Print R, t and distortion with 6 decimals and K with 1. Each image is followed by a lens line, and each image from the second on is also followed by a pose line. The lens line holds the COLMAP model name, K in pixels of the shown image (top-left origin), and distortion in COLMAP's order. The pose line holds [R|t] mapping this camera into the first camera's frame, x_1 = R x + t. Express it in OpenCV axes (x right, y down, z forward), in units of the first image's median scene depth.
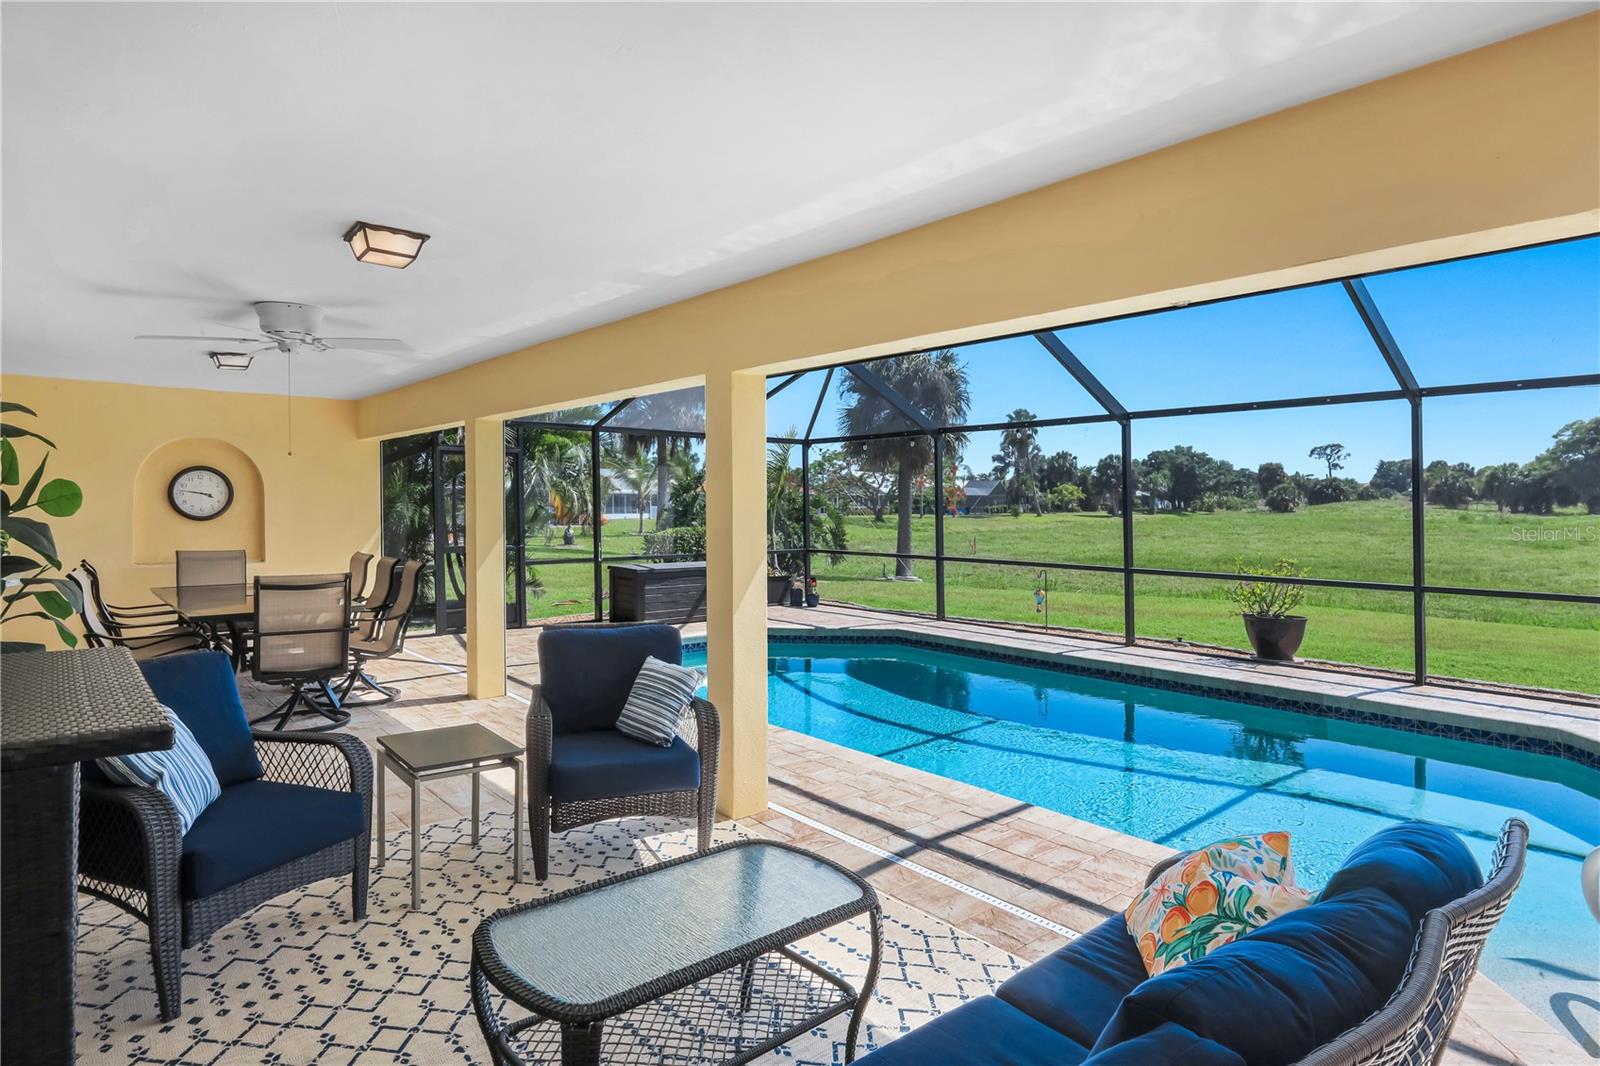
lens RADIAL K [[883.6, 0, 787.6], [0, 883.6, 533.7], [0, 0, 1]] dist [-0.014094, -0.001405]
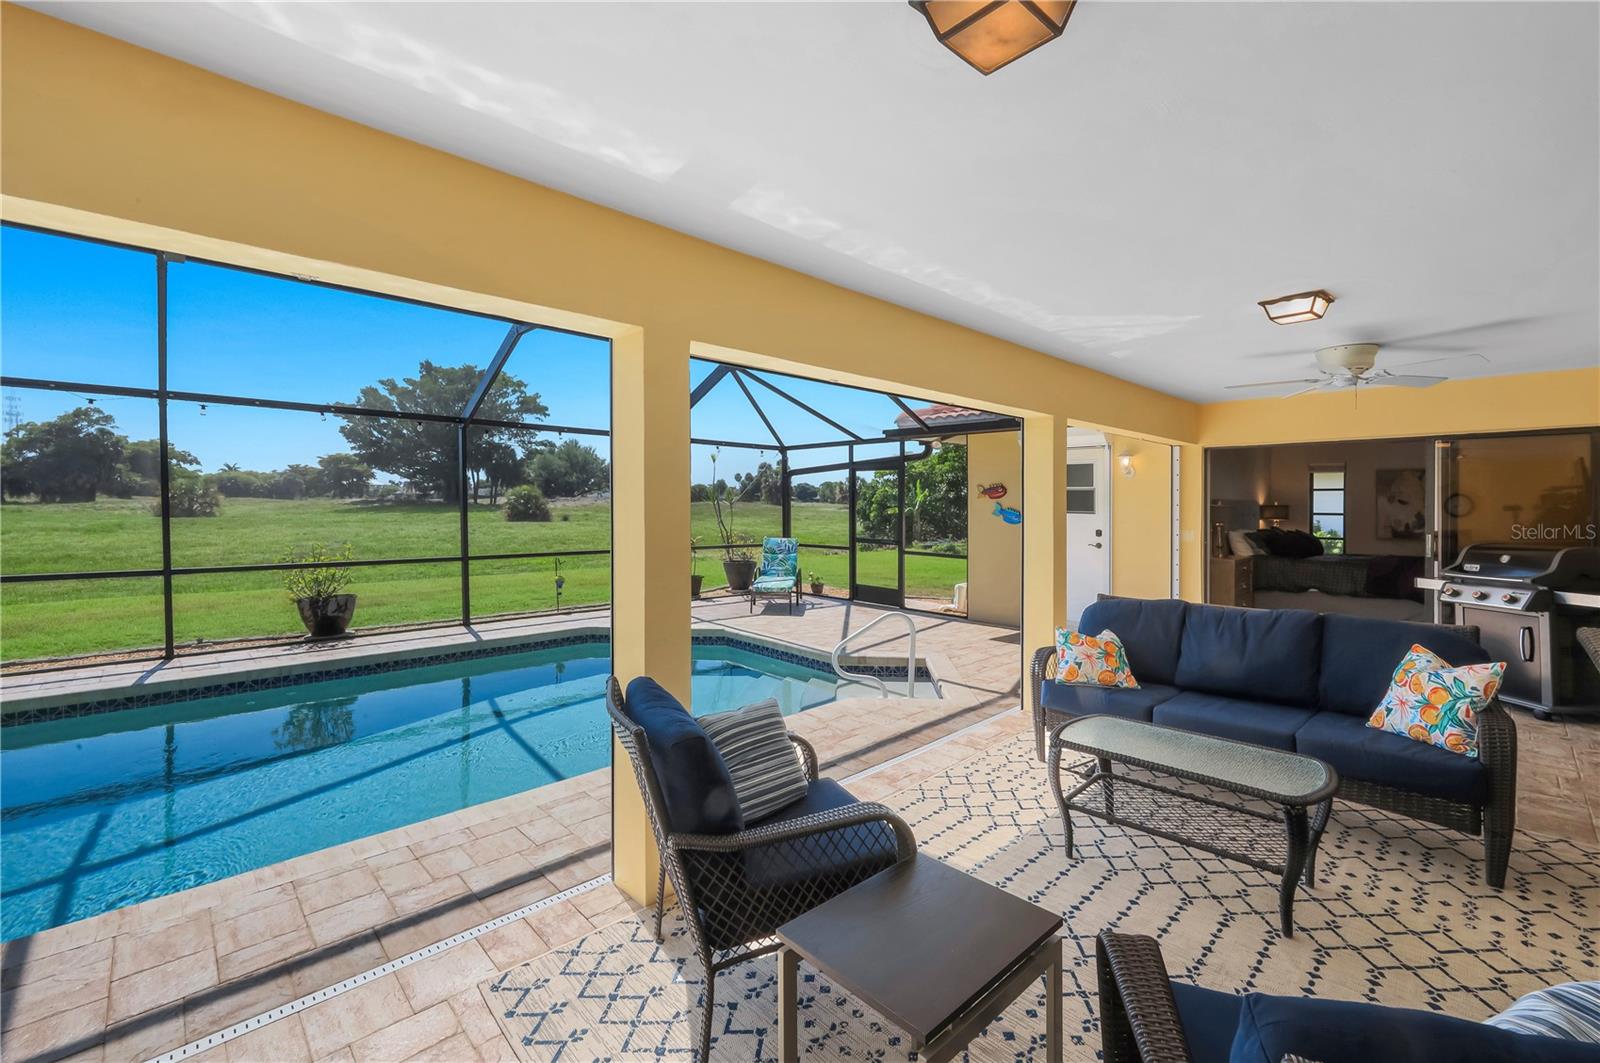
lens RADIAL K [[656.6, 0, 787.6], [0, 656.6, 502.9], [0, 0, 1]] dist [-0.004288, 0.000594]
pose [[-0.050112, -0.003344, 0.998738, -0.338833], [0.025167, 0.999673, 0.004610, -0.017992], [-0.998426, 0.025367, -0.050012, 0.452701]]
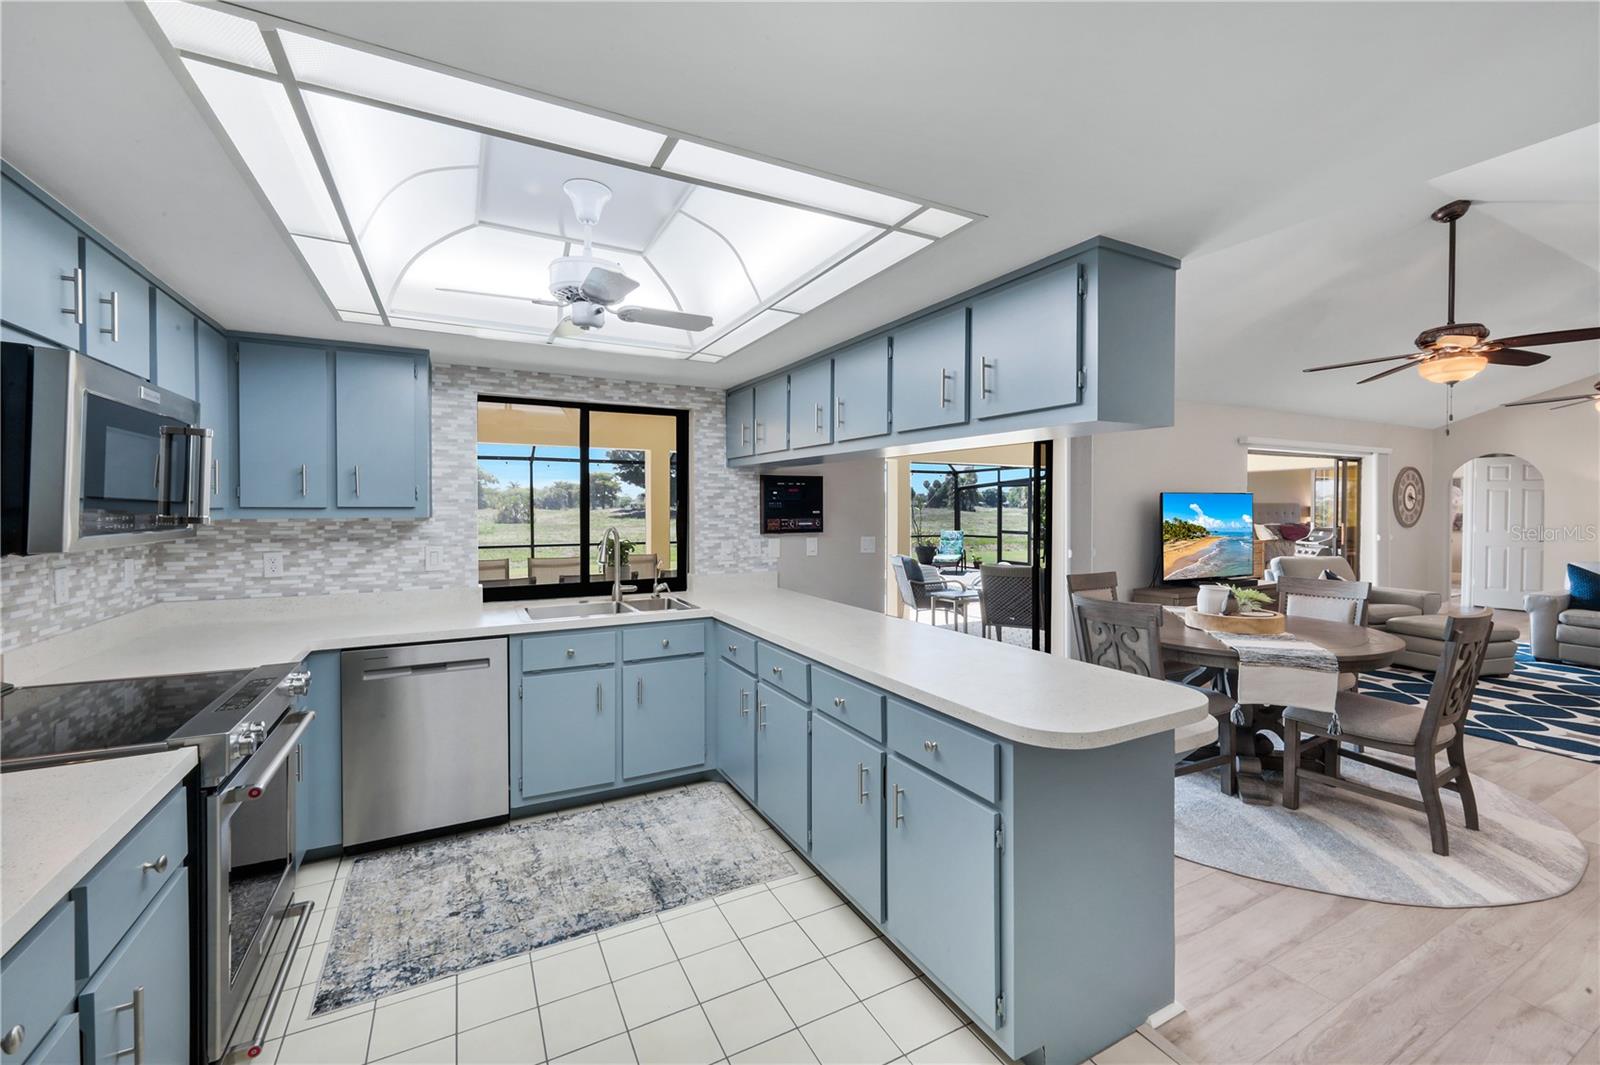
lens RADIAL K [[648.6, 0, 792.1], [0, 648.6, 519.2], [0, 0, 1]] dist [0.003325, -0.001836]
pose [[0.228034, -0.019448, 0.973459, -1.073596], [0.036301, 0.999275, 0.011461, -0.019955], [-0.972976, 0.032724, 0.228575, 0.427681]]
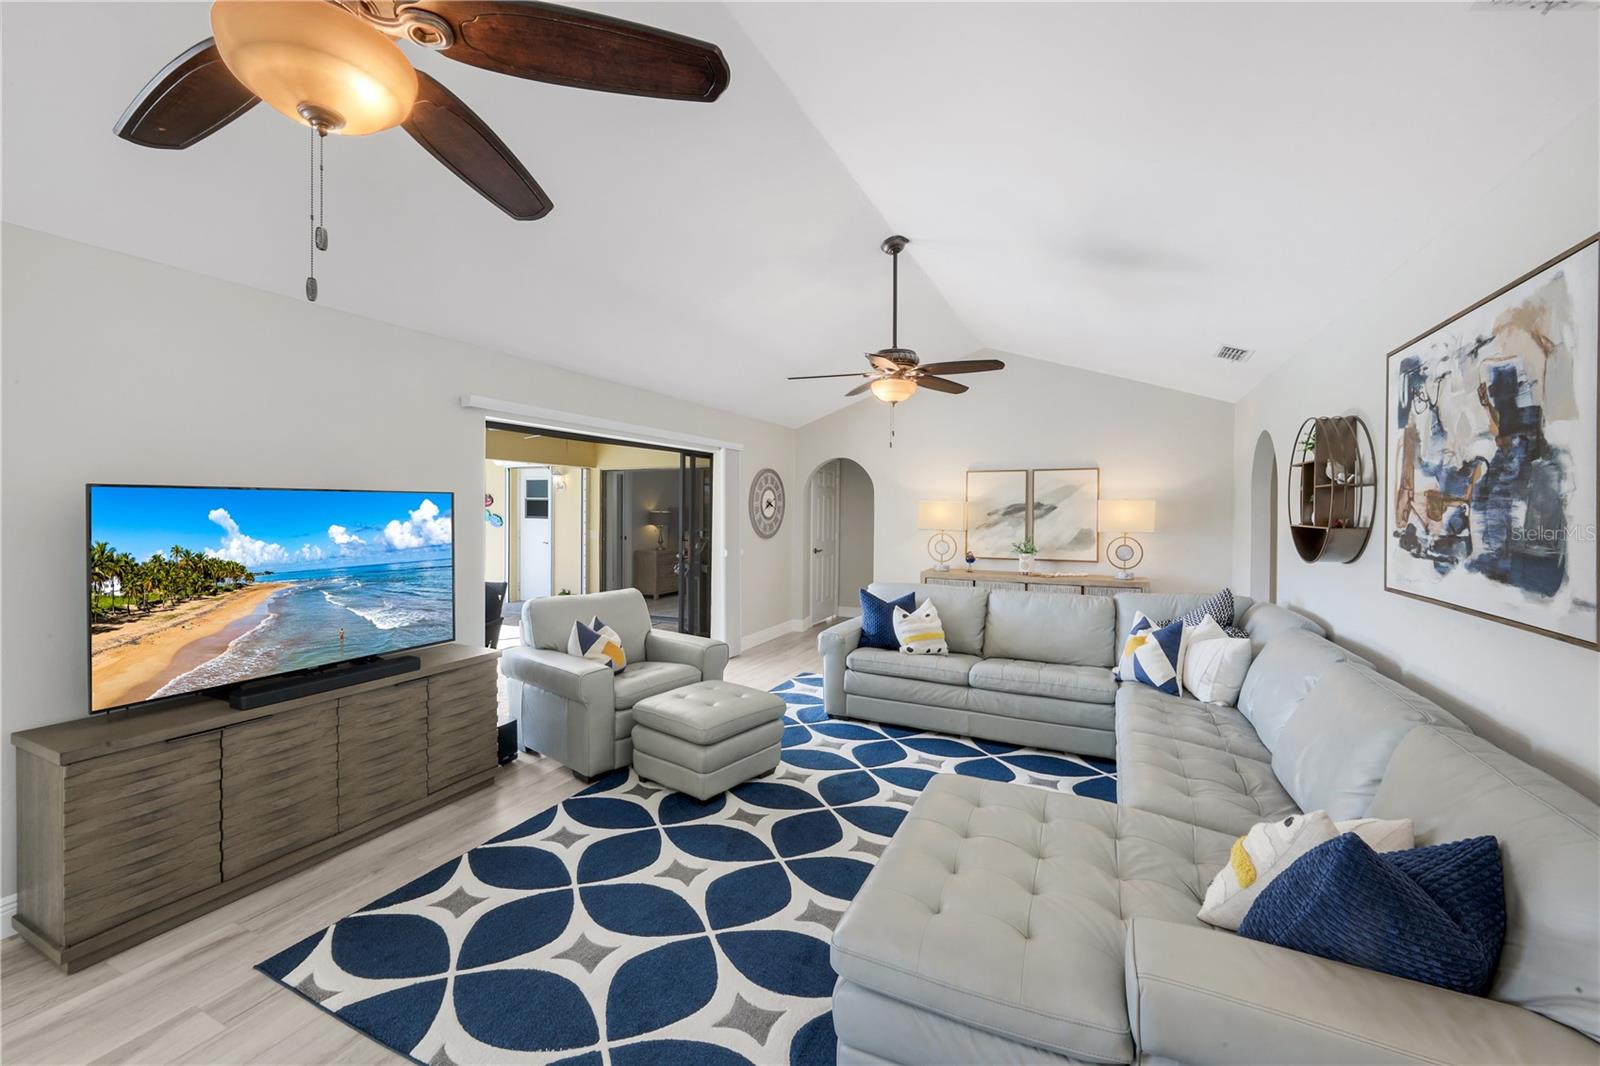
lens RADIAL K [[648.6, 0, 805.2], [0, 648.6, 517.3], [0, 0, 1]] dist [0.003325, -0.001836]
pose [[-0.417841, -0.015581, 0.908387, -0.687941], [0.024062, 0.999312, 0.028209, -0.012544], [-0.908202, 0.033645, -0.417179, 0.046421]]
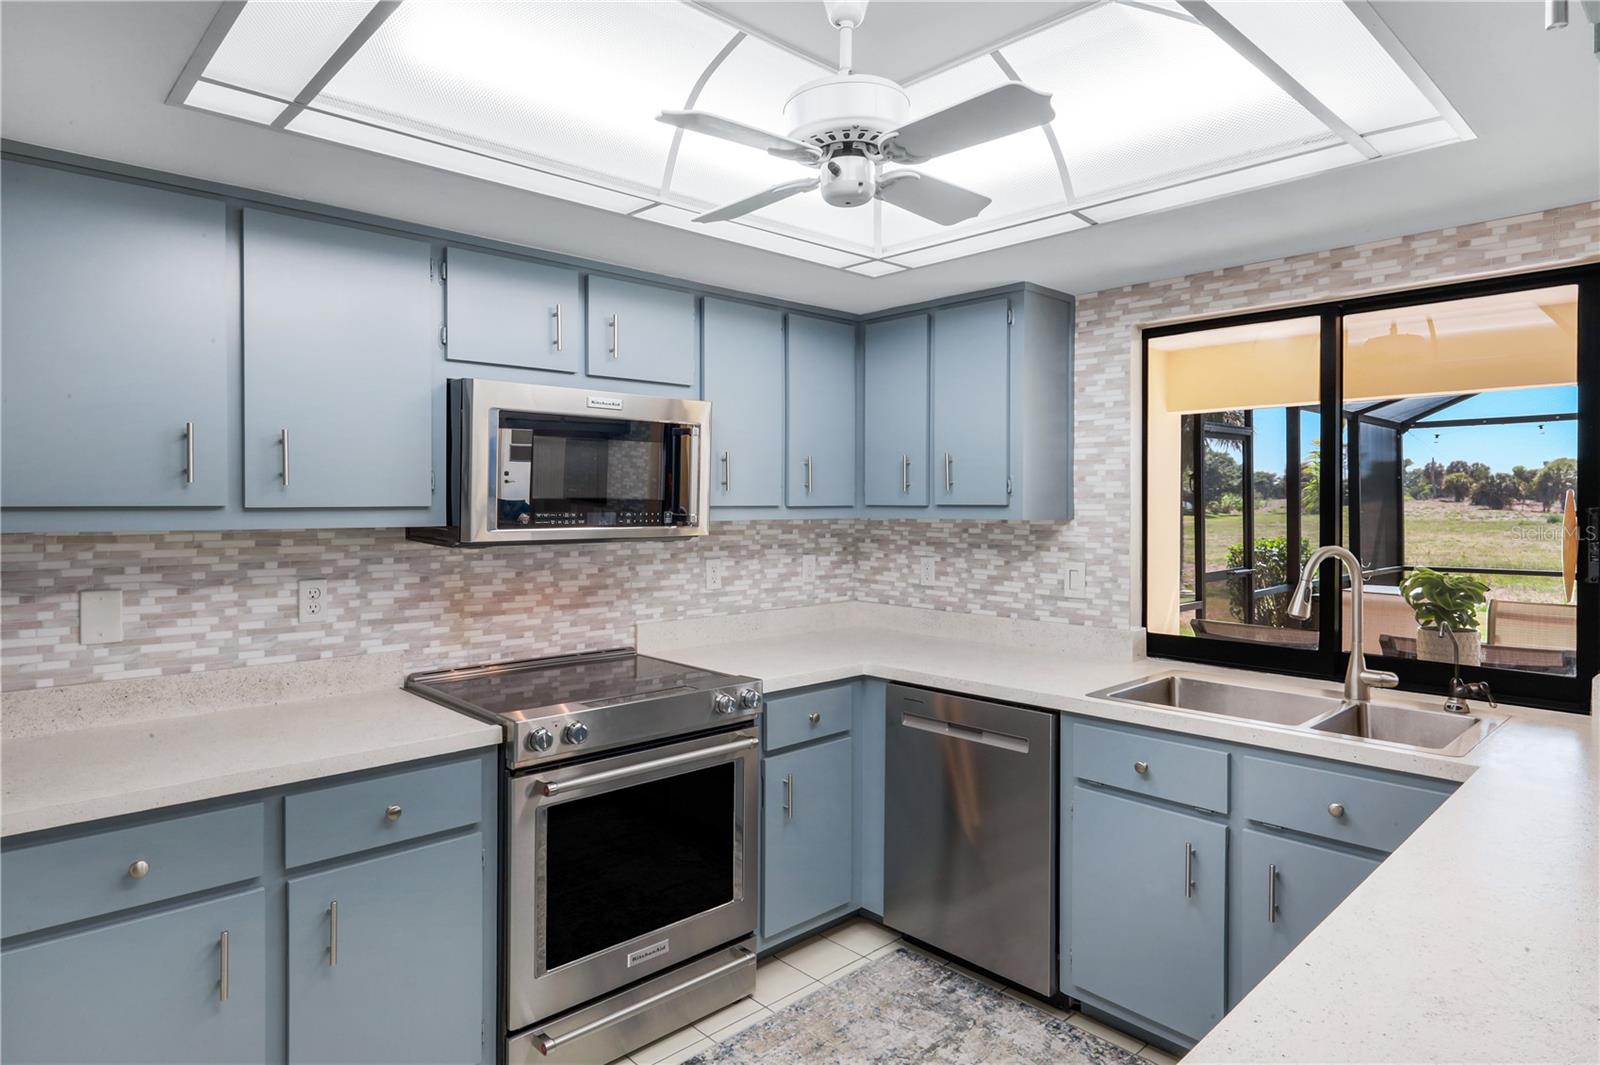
lens RADIAL K [[927.5, 0, 800.0], [0, 927.5, 500.3], [0, 0, 1]] dist [0.007179, -0.002621]
pose [[0.998967, -0.003041, 0.045336, -0.870633], [0.004820, 0.999220, -0.039193, -0.017980], [-0.045182, 0.039371, 0.998203, 0.347611]]
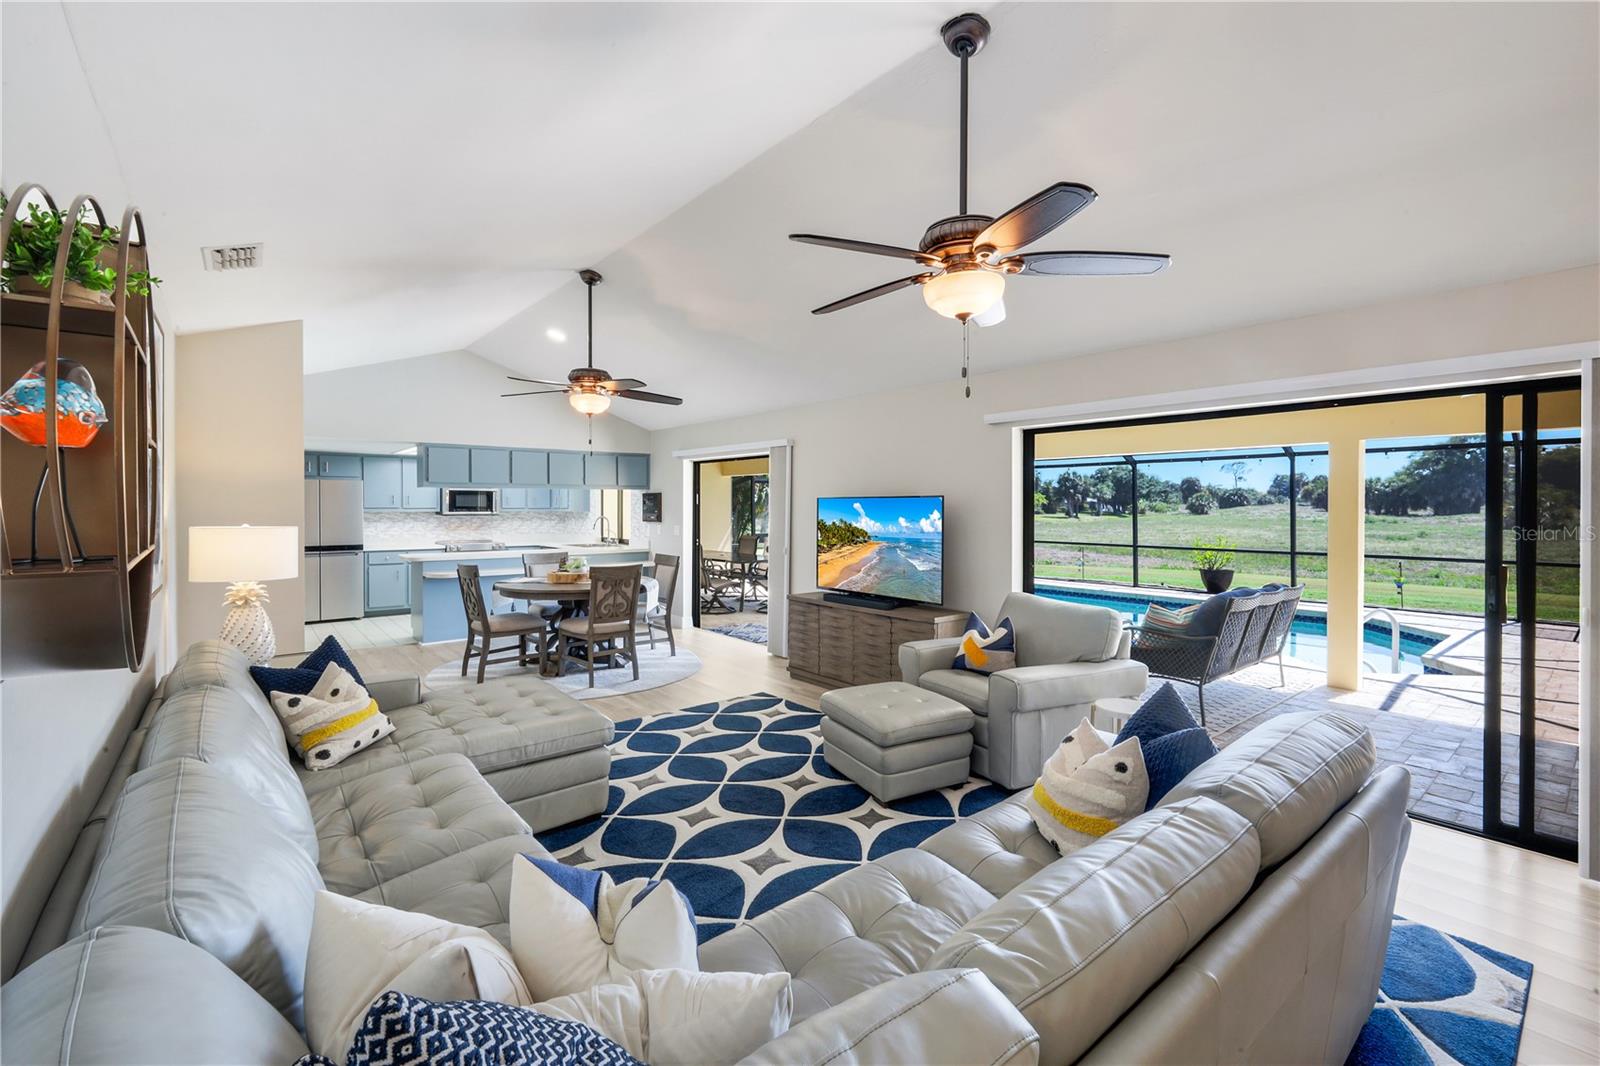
lens RADIAL K [[697.4, 0, 802.5], [0, 697.4, 506.7], [0, 0, 1]] dist [-0.002928, -0.000514]
pose [[0.999995, 0.000261, -0.003297, -0.350496], [-0.000376, 0.999383, -0.035124, 0.011150], [0.003286, 0.035125, 0.999378, -0.534121]]
